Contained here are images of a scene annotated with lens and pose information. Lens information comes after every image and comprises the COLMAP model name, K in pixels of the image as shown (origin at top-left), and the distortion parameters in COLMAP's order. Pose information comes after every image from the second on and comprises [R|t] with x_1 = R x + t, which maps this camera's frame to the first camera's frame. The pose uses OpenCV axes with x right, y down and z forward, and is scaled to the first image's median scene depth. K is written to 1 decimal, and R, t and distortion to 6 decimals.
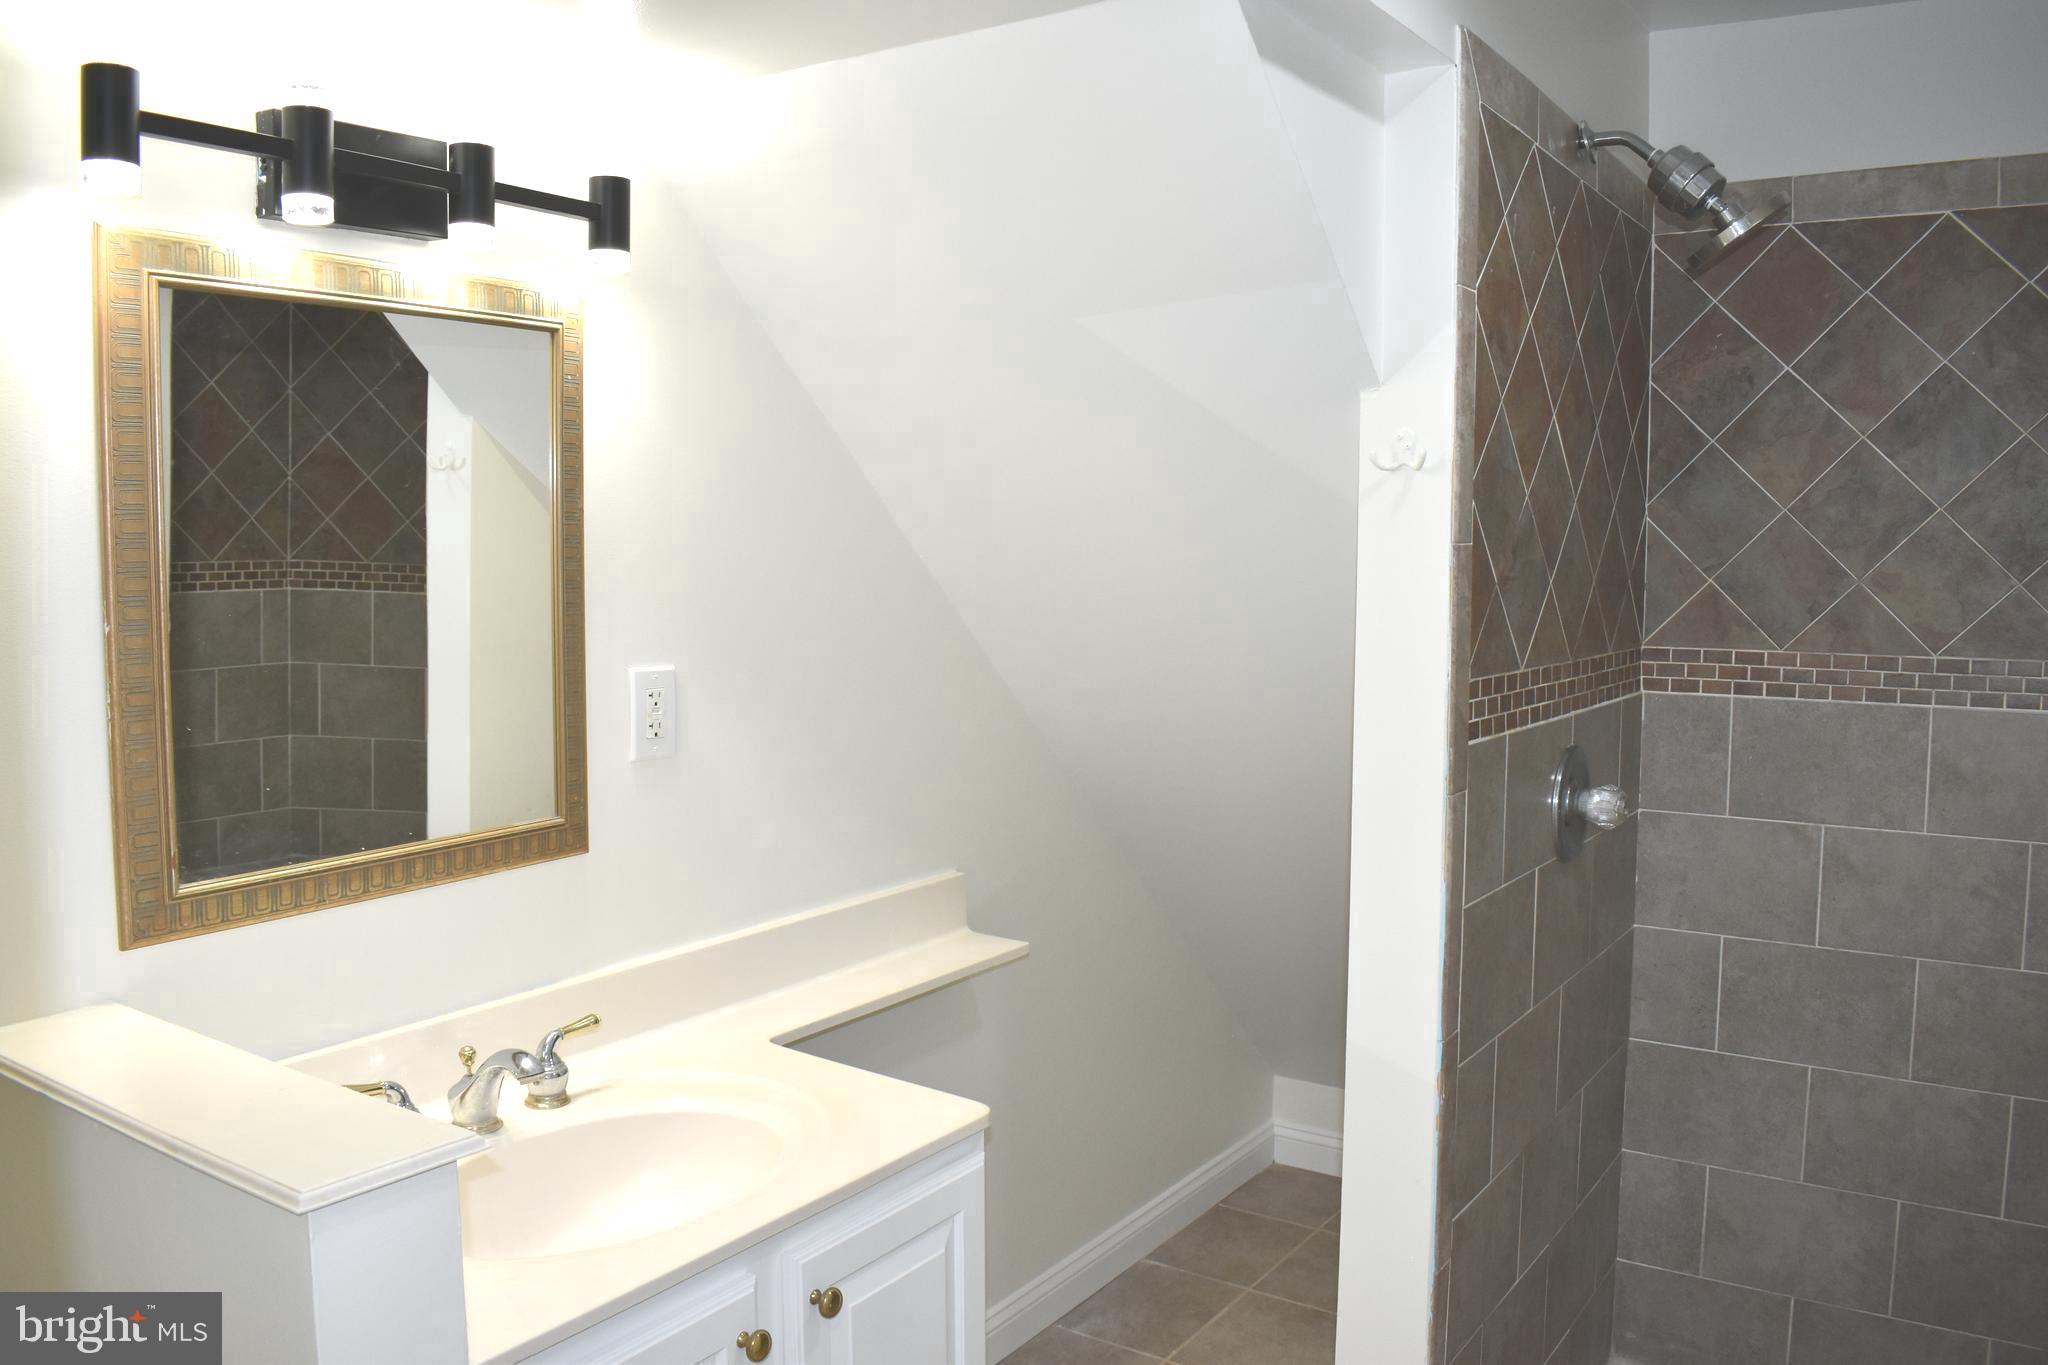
lens RADIAL K [[1596.9, 0, 1020.6], [0, 1596.9, 677.8], [0, 0, 1]] dist [-0.101468, 0.022424]
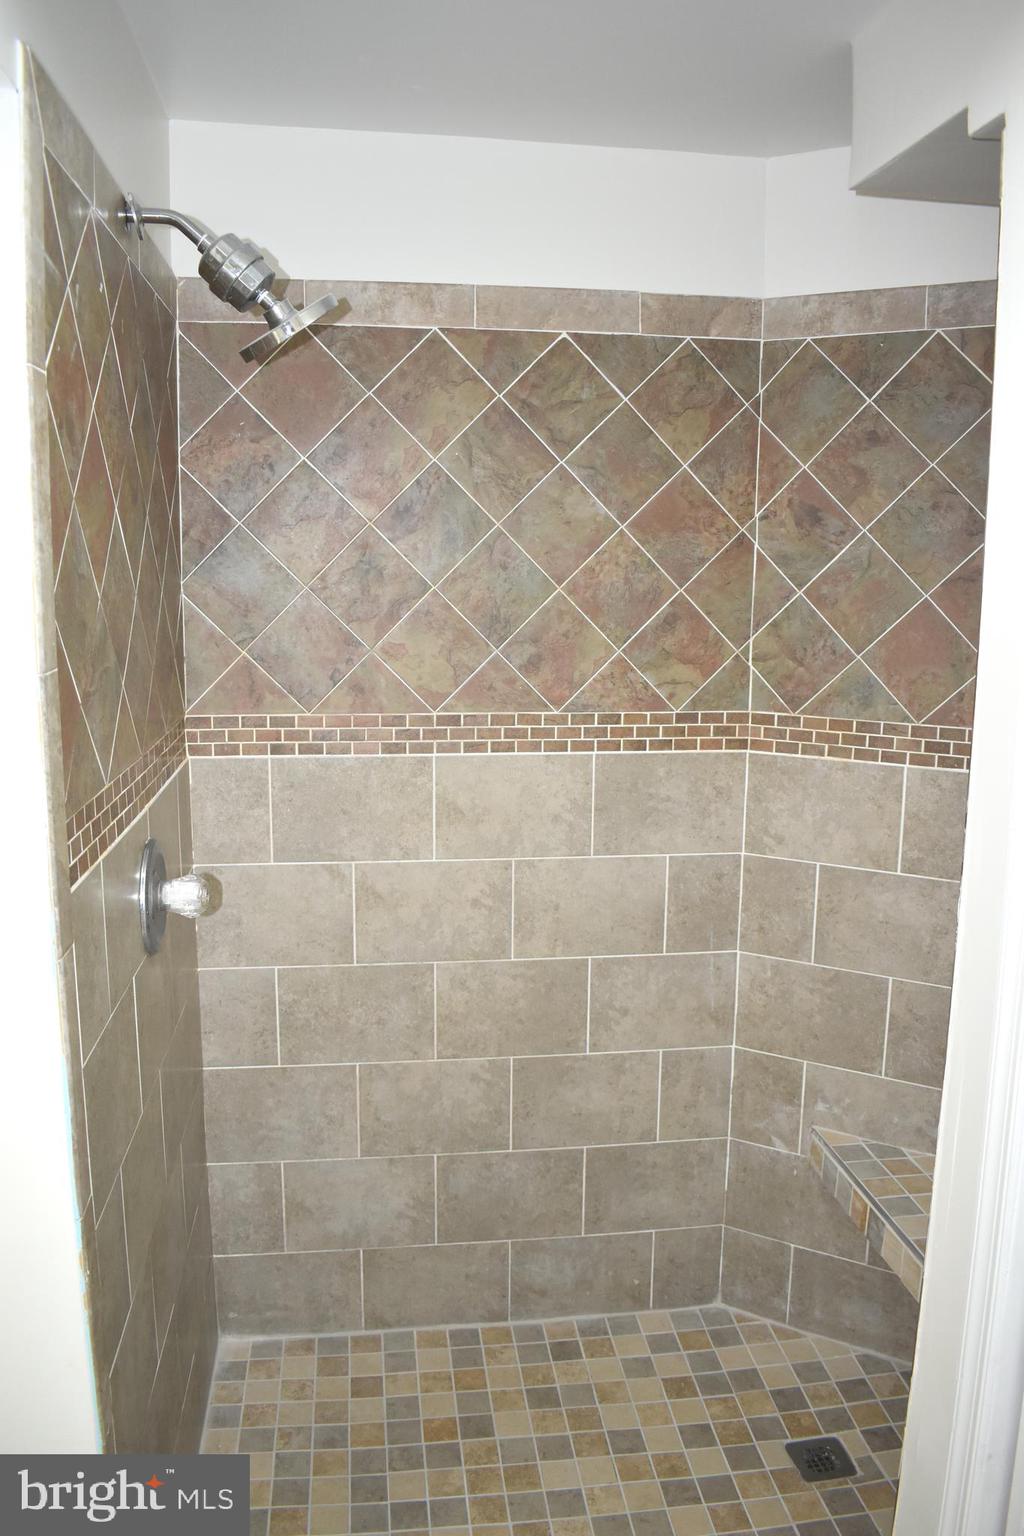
lens RADIAL K [[1197.7, 0, 512.3], [0, 1197.7, 769.1], [0, 0, 1]] dist [-0.101468, 0.022424]
pose [[0.748798, -0.109557, 0.653681, 0.033445], [0.044423, 0.992322, 0.115427, -0.073127], [-0.661308, -0.057393, 0.747916, 0.270824]]
